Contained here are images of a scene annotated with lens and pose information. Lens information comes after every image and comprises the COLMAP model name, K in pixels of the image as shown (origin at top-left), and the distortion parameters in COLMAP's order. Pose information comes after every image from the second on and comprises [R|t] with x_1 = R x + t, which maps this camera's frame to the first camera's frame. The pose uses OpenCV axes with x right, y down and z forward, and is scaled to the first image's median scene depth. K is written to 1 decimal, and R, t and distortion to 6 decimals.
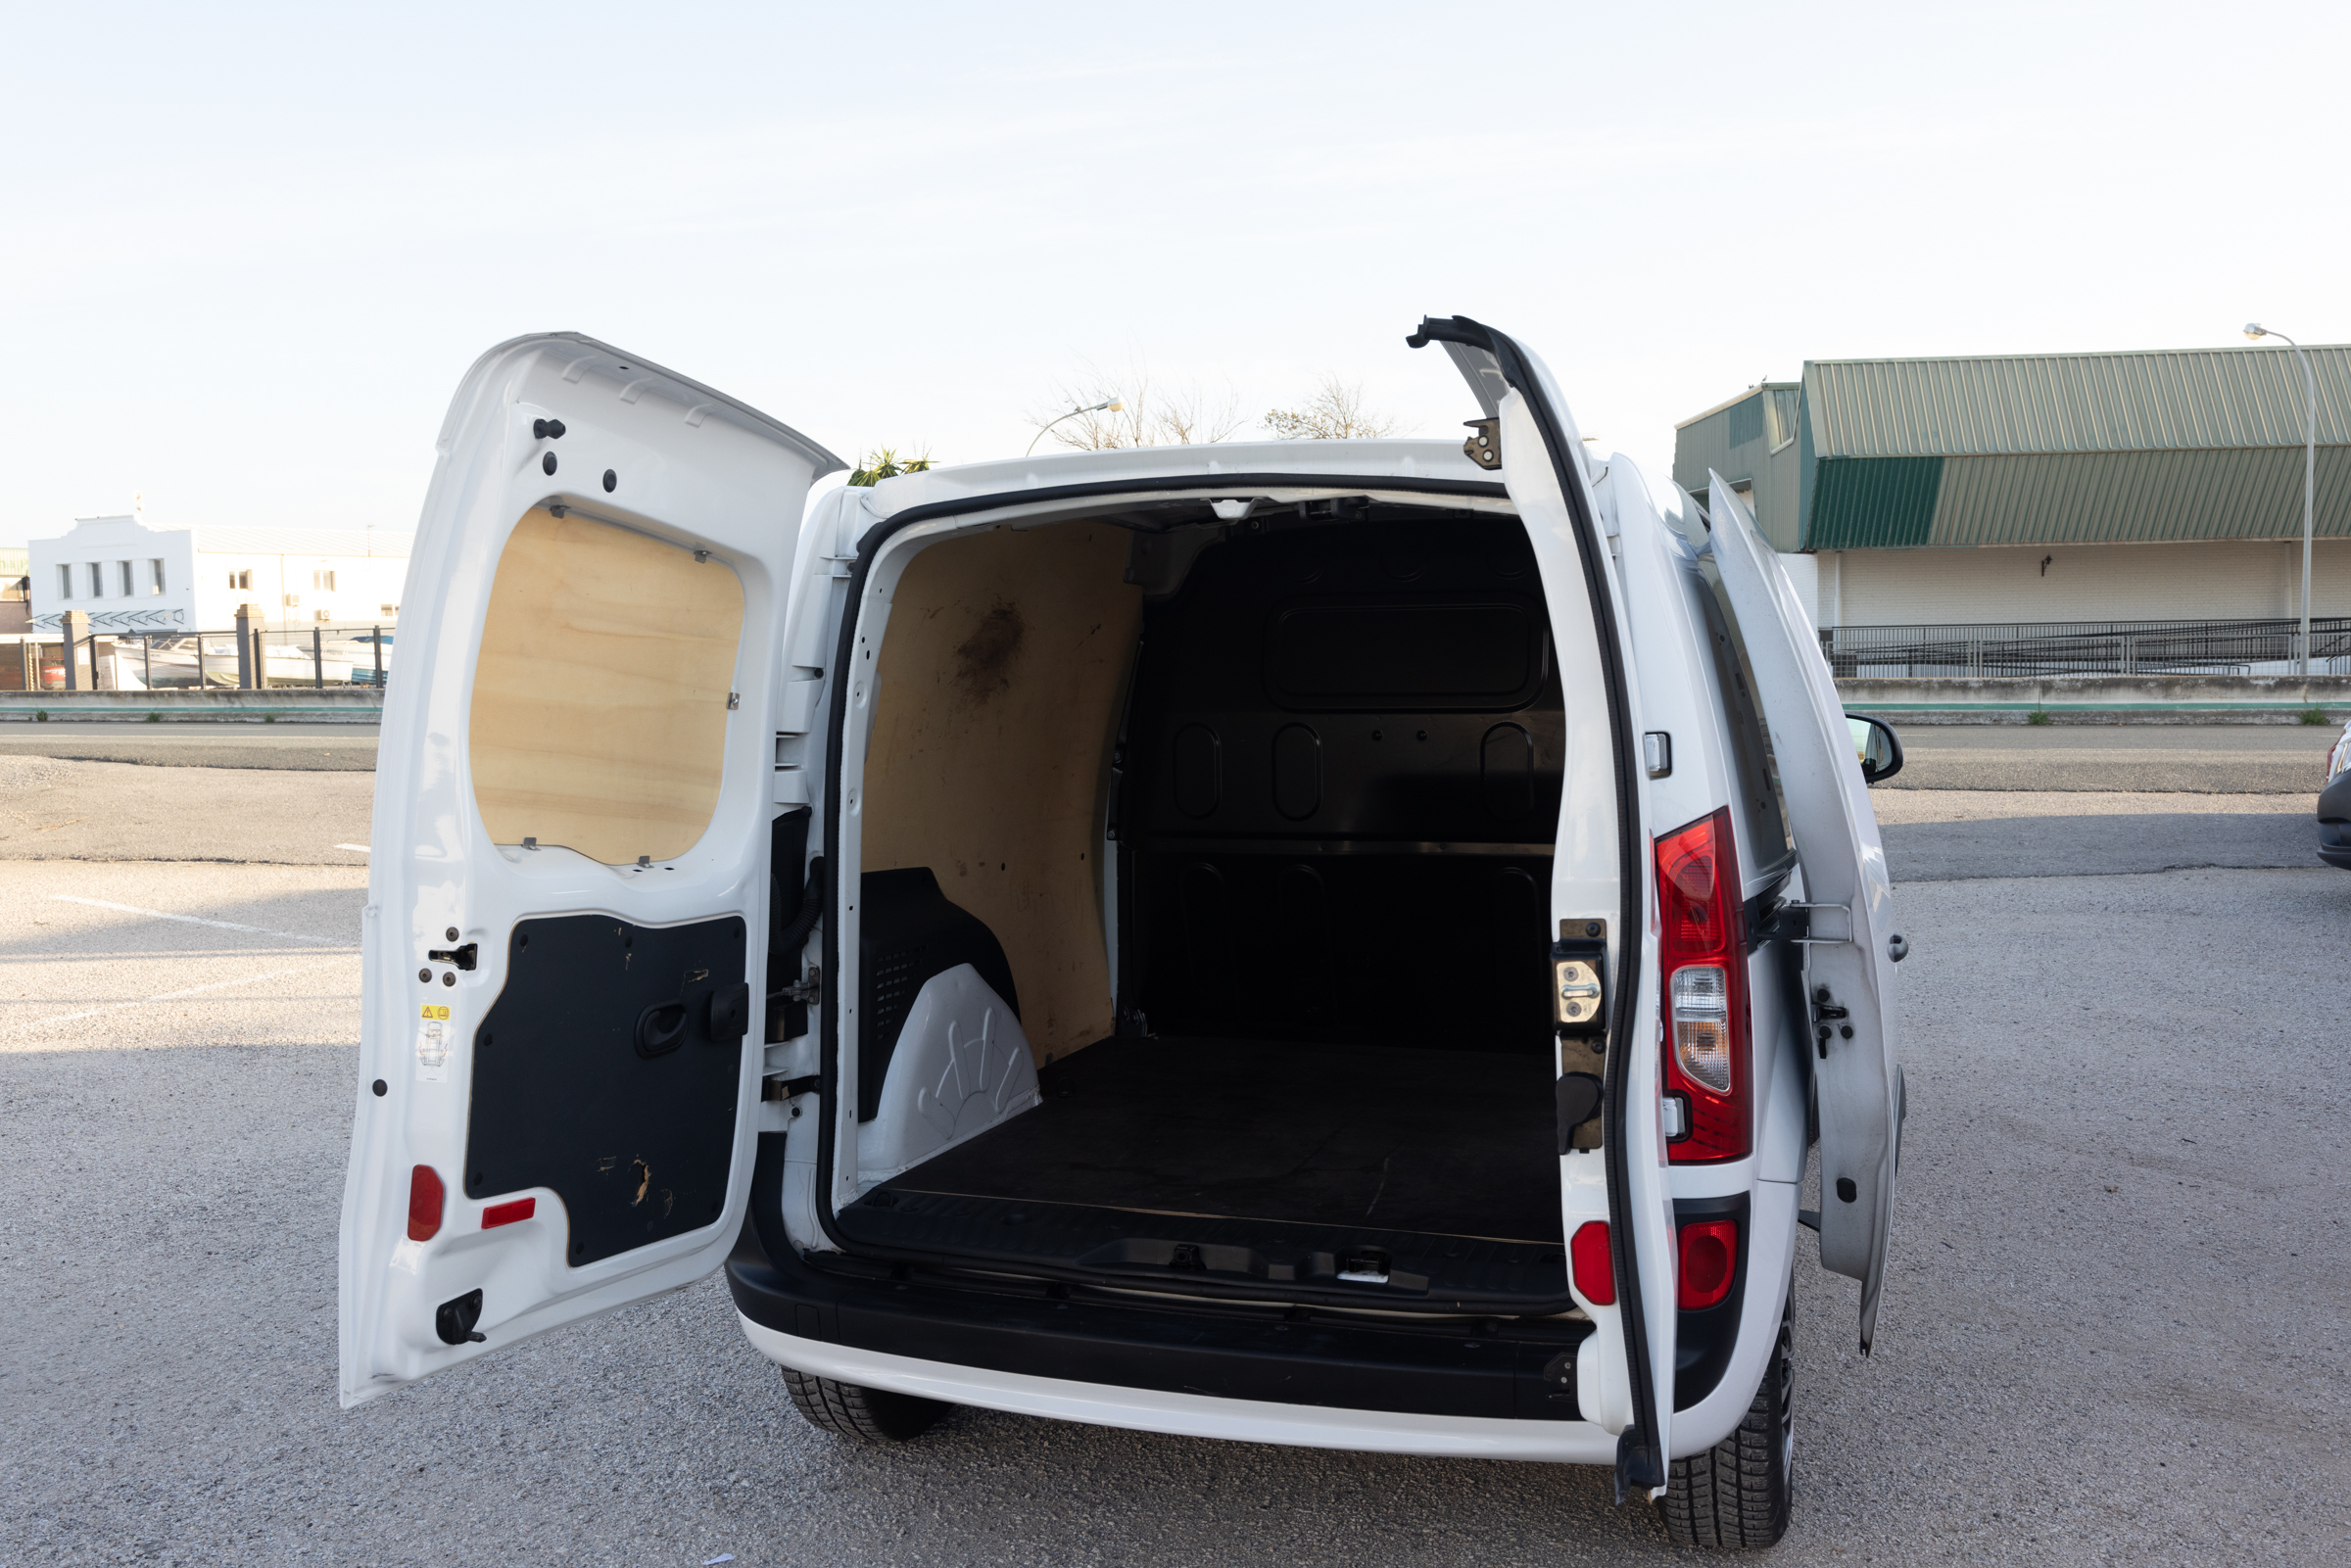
lens RADIAL K [[2056.5, 0, 1175.5], [0, 2056.5, 784.0], [0, 0, 1]] dist [-0.016208, 0.004524]
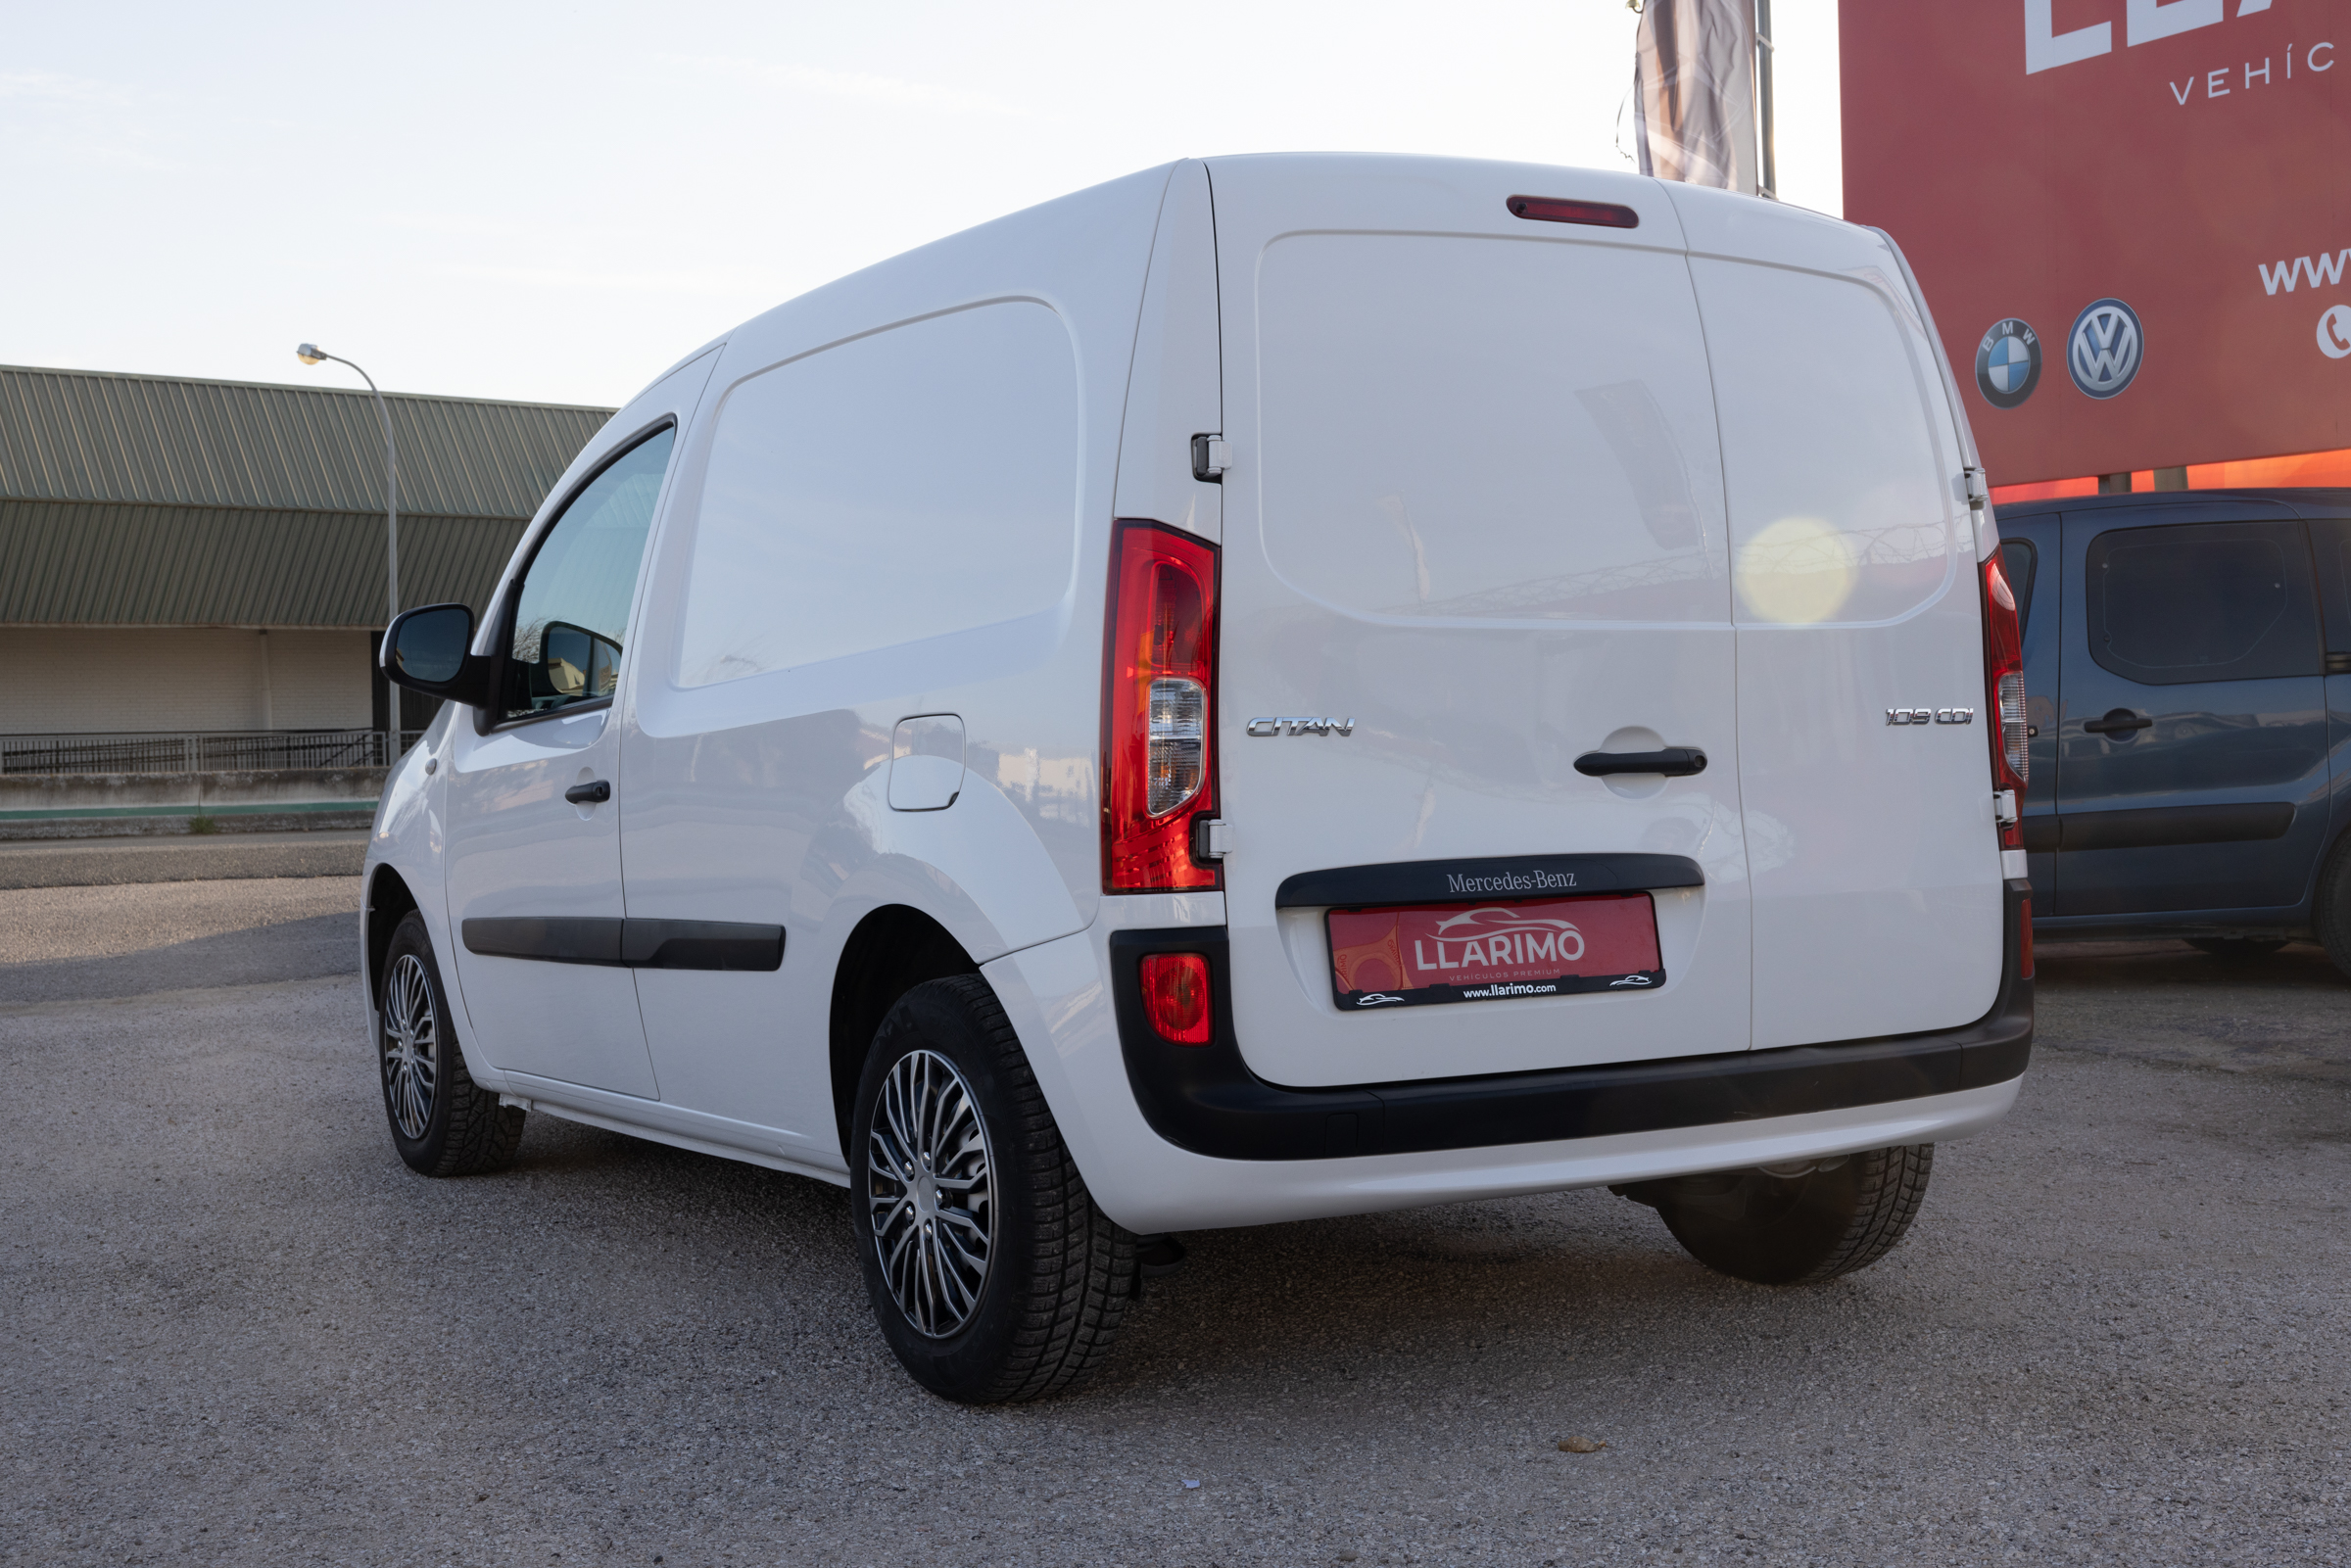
lens RADIAL K [[2939.2, 0, 1175.5], [0, 2939.2, 784.0], [0, 0, 1]] dist [-0.112099, 0.459668]
pose [[0.647302, -0.007731, 0.762195, -0.833241], [0.065190, 0.996846, -0.045253, 0.125557], [-0.759441, 0.078980, 0.645764, 0.199735]]
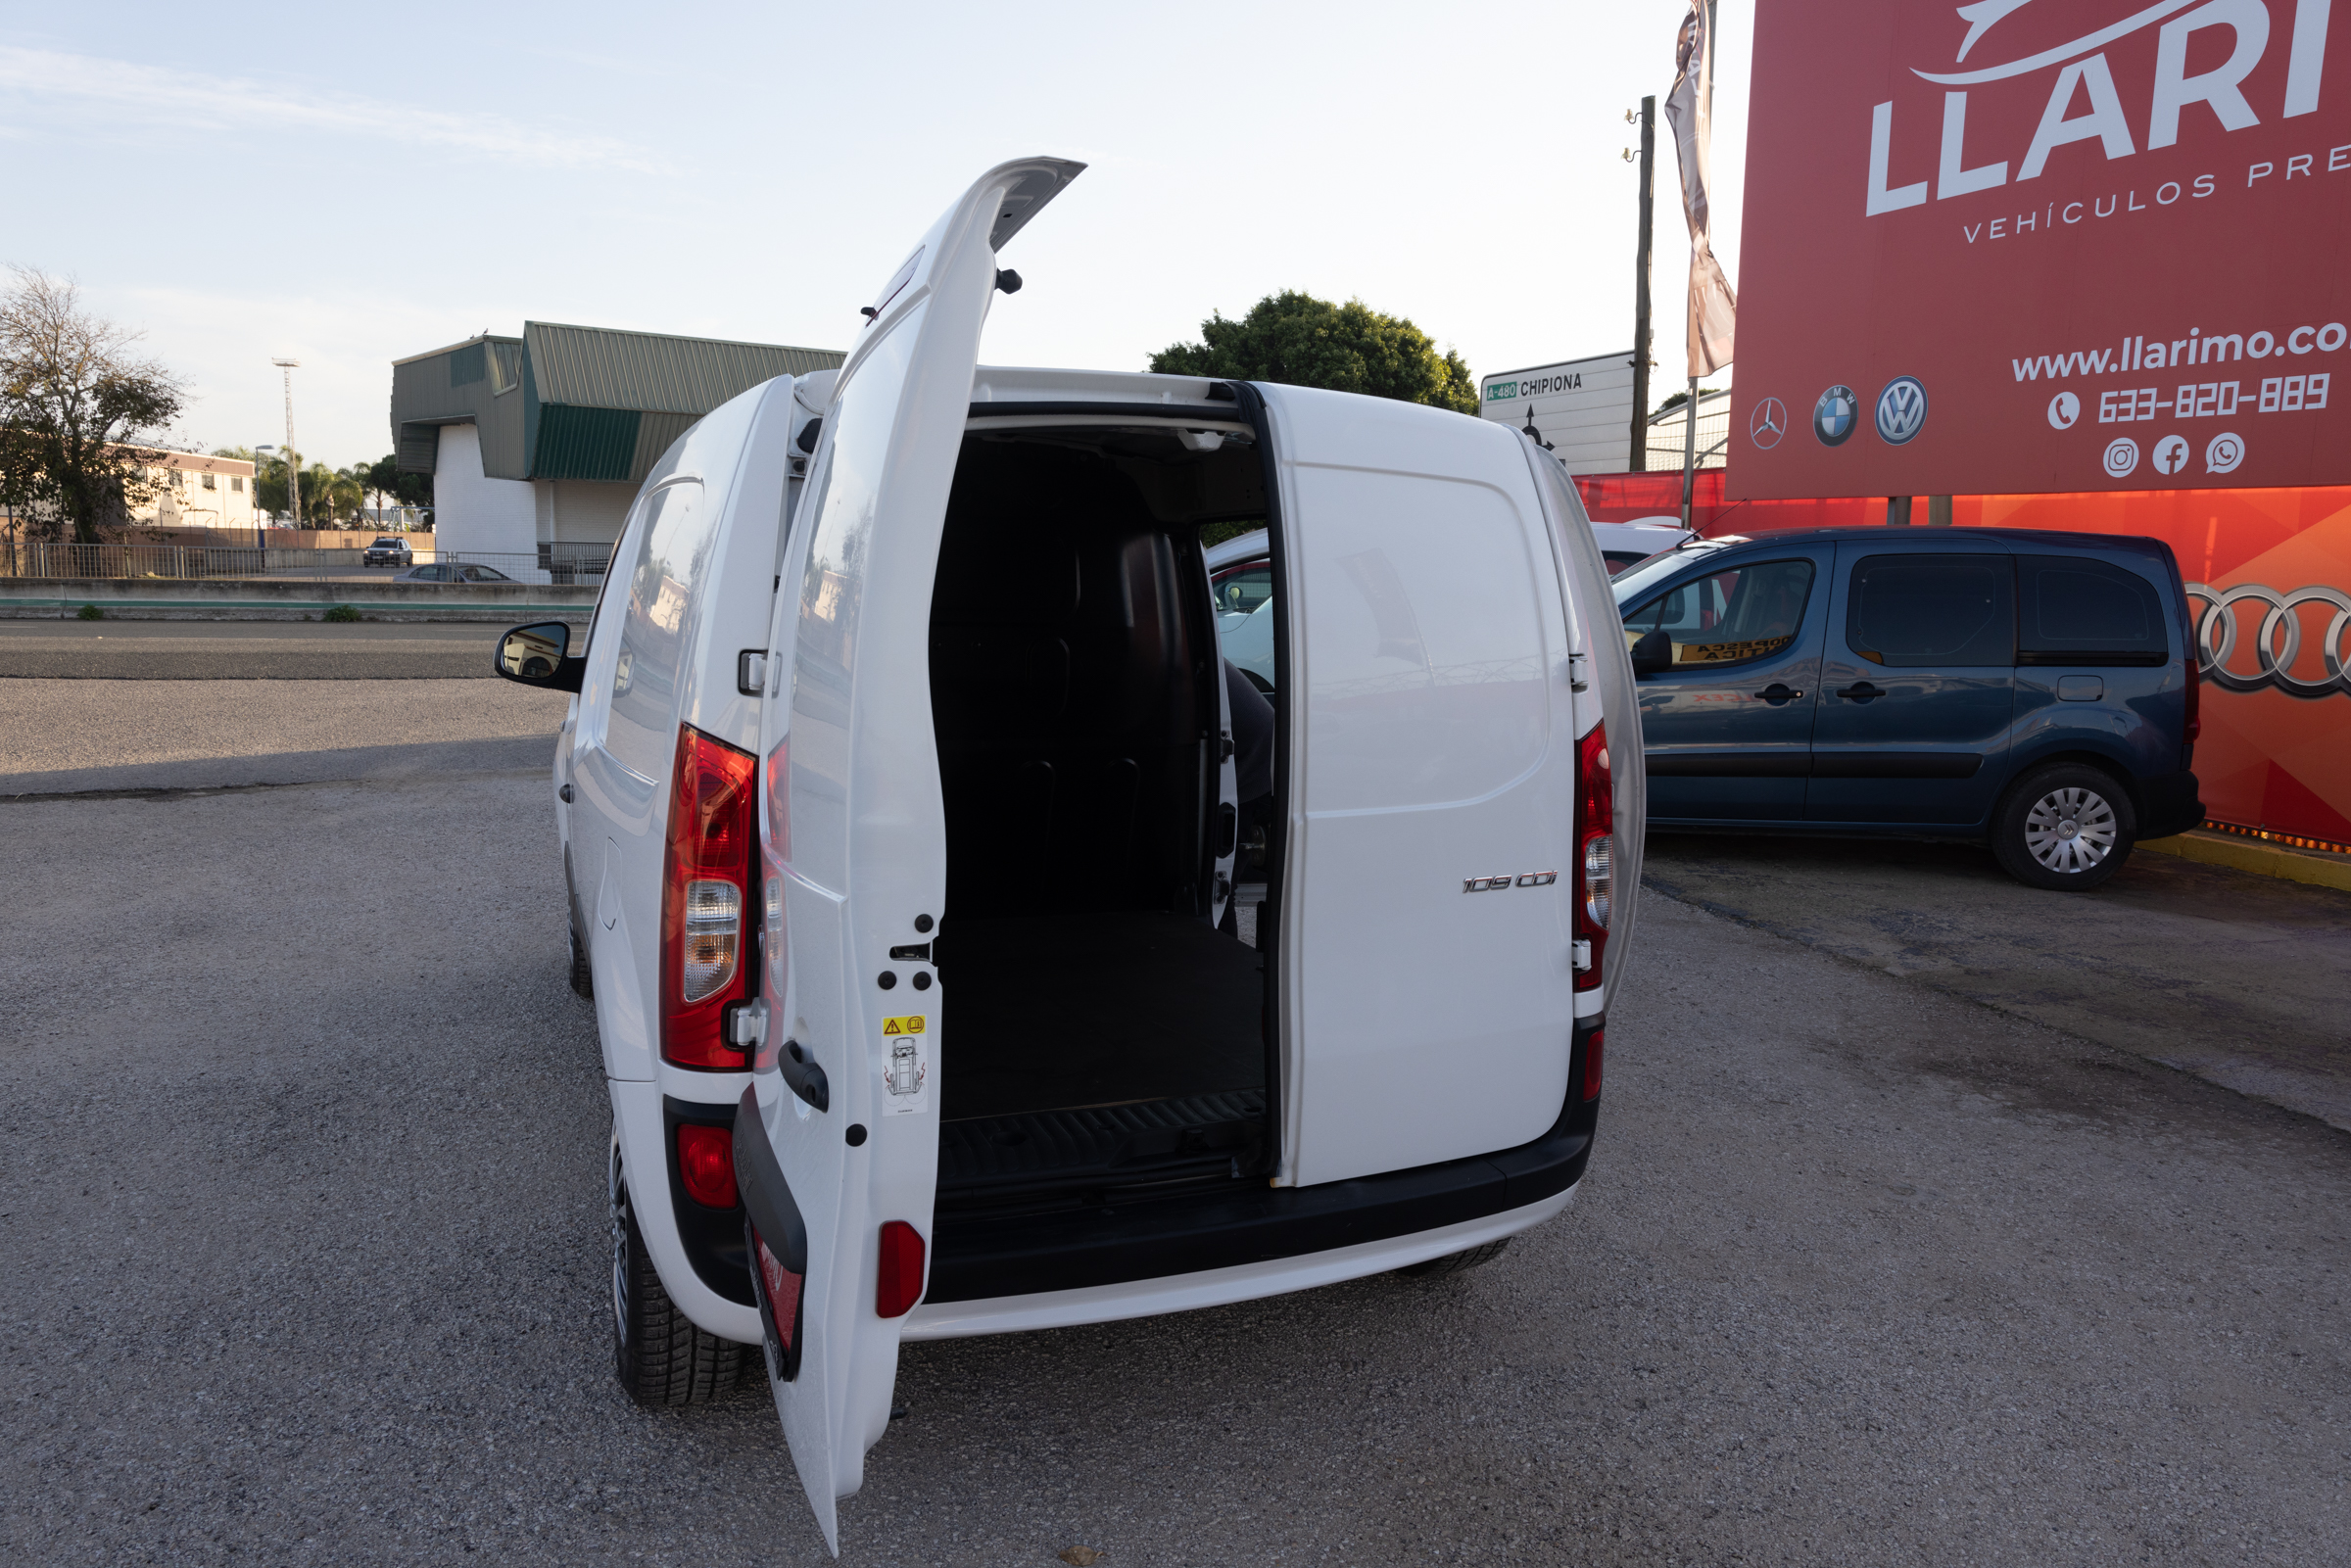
lens RADIAL K [[1594.7, 0, 1175.5], [0, 1594.7, 784.0], [0, 0, 1]] dist [-0.015998, -0.002871]
pose [[0.747674, -0.056541, 0.661654, -0.390627], [0.007950, 0.997059, 0.076218, -0.014311], [-0.664018, -0.051726, 0.745925, 0.280990]]
